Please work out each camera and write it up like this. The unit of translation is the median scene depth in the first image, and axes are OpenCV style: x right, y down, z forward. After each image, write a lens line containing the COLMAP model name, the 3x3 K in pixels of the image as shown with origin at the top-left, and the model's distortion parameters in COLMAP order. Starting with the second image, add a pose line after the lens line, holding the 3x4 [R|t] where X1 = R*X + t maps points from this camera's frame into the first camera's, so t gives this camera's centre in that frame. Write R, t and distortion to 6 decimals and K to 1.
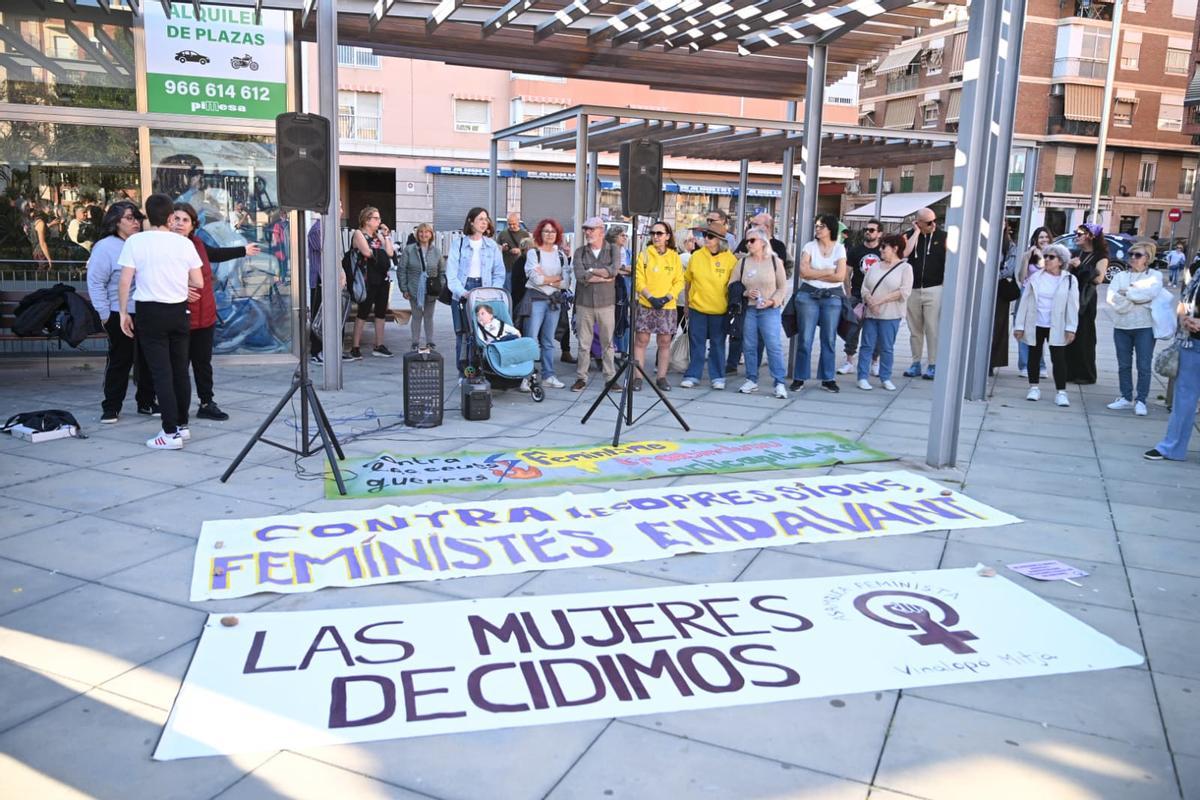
lens RADIAL K [[956.0, 0, 602.8], [0, 956.0, 393.9], [0, 0, 1]] dist [0.000463, -0.003725]
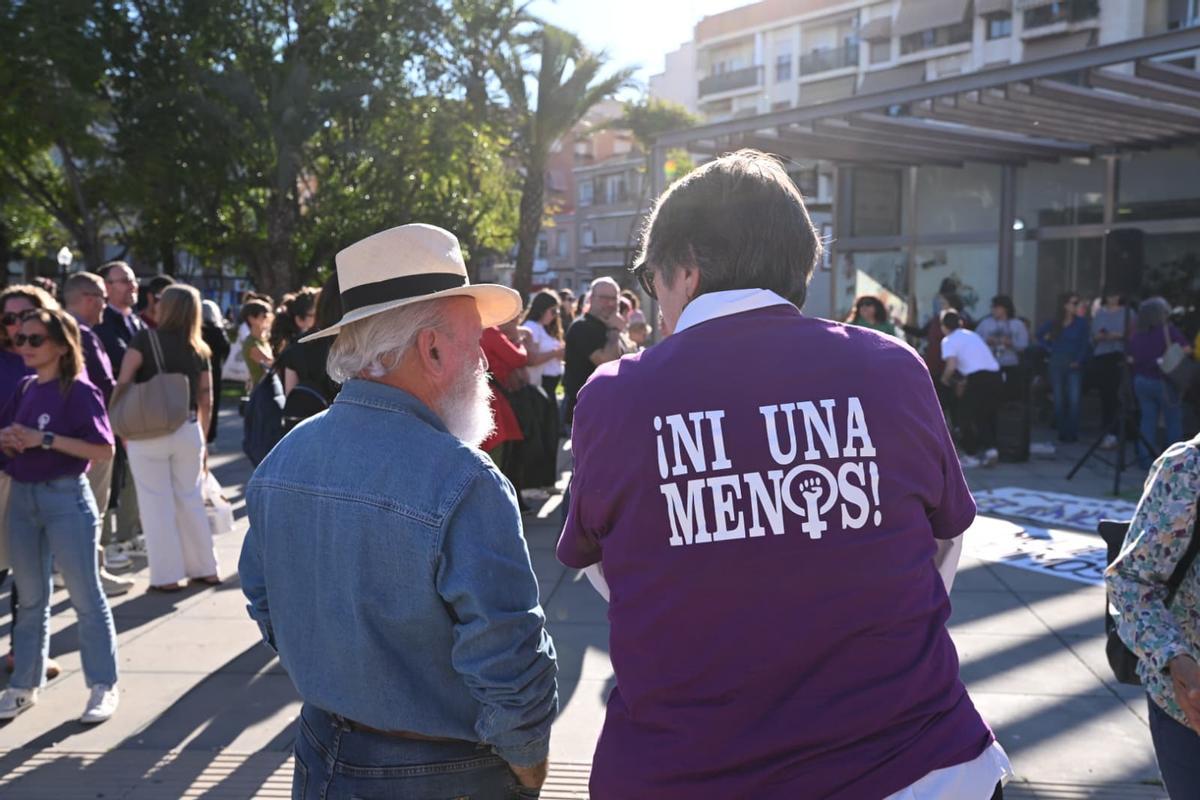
lens RADIAL K [[1126.1, 0, 605.4], [0, 1126.1, 399.9], [0, 0, 1]] dist [0.049985, 0.001911]
pose [[0.317110, 0.053229, -0.946894, 0.957406], [-0.157431, 0.987526, 0.002790, 0.073448], [0.935231, 0.148185, 0.321534, -0.232542]]
